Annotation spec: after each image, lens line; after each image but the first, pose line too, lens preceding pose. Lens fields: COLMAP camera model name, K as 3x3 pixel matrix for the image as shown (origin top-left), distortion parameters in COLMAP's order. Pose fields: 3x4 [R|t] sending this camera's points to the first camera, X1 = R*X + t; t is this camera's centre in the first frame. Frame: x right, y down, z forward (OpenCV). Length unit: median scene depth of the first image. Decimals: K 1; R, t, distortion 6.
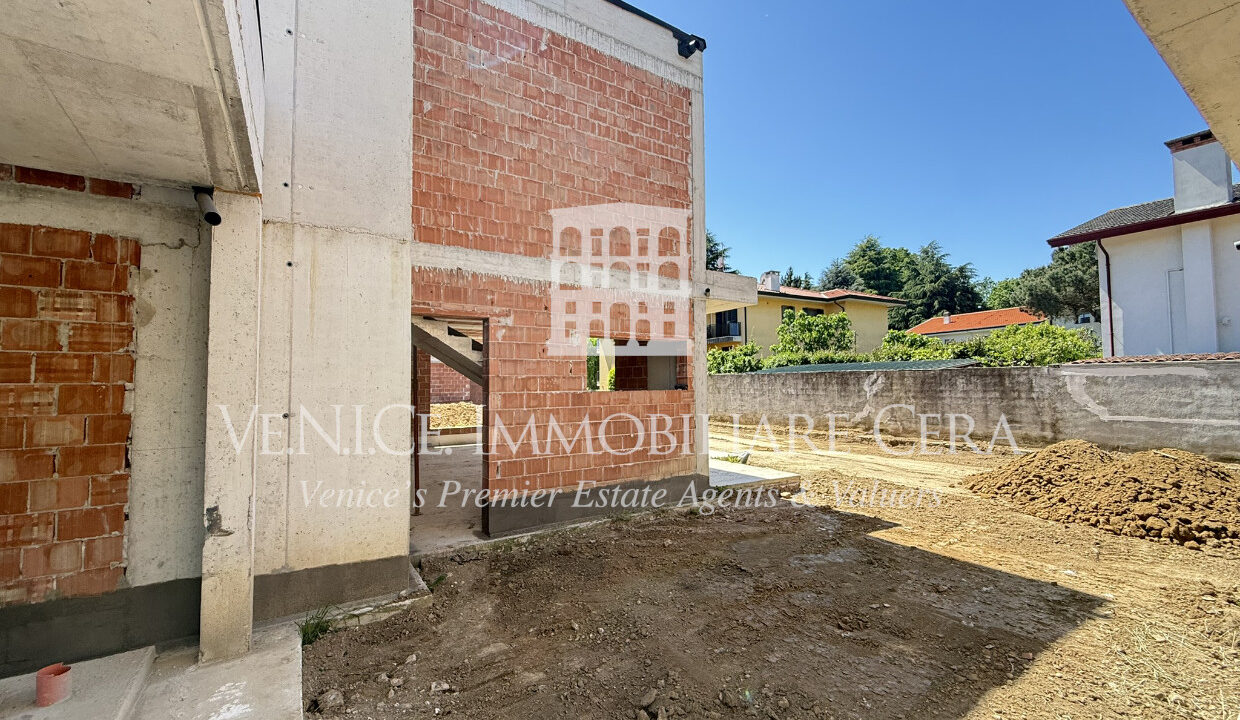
lens RADIAL K [[493.8, 0, 617.7], [0, 493.8, 363.1], [0, 0, 1]] dist [-0.000261, 0.000033]
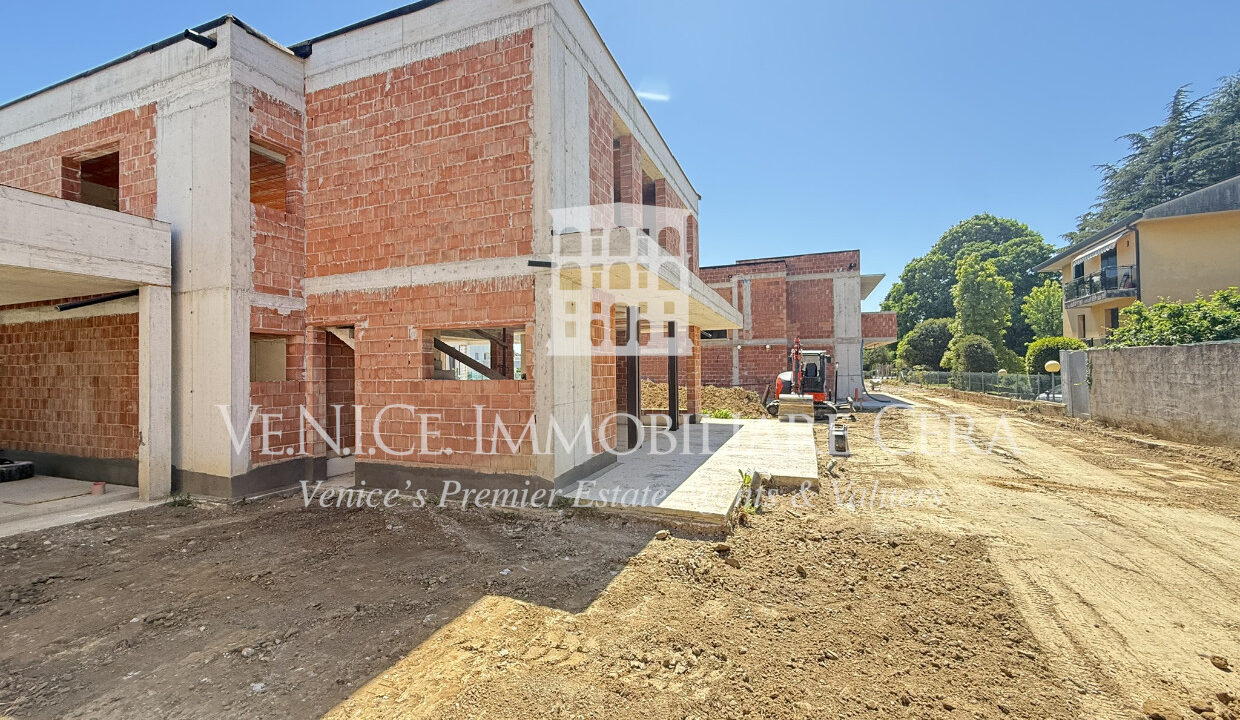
lens RADIAL K [[493.8, 0, 617.7], [0, 493.8, 363.1], [0, 0, 1]] dist [-0.000261, 0.000033]
pose [[0.592164, -0.009124, -0.805766, 1.048022], [0.042349, 0.998906, 0.019811, 0.015149], [0.804704, -0.045855, 0.591903, 0.671143]]
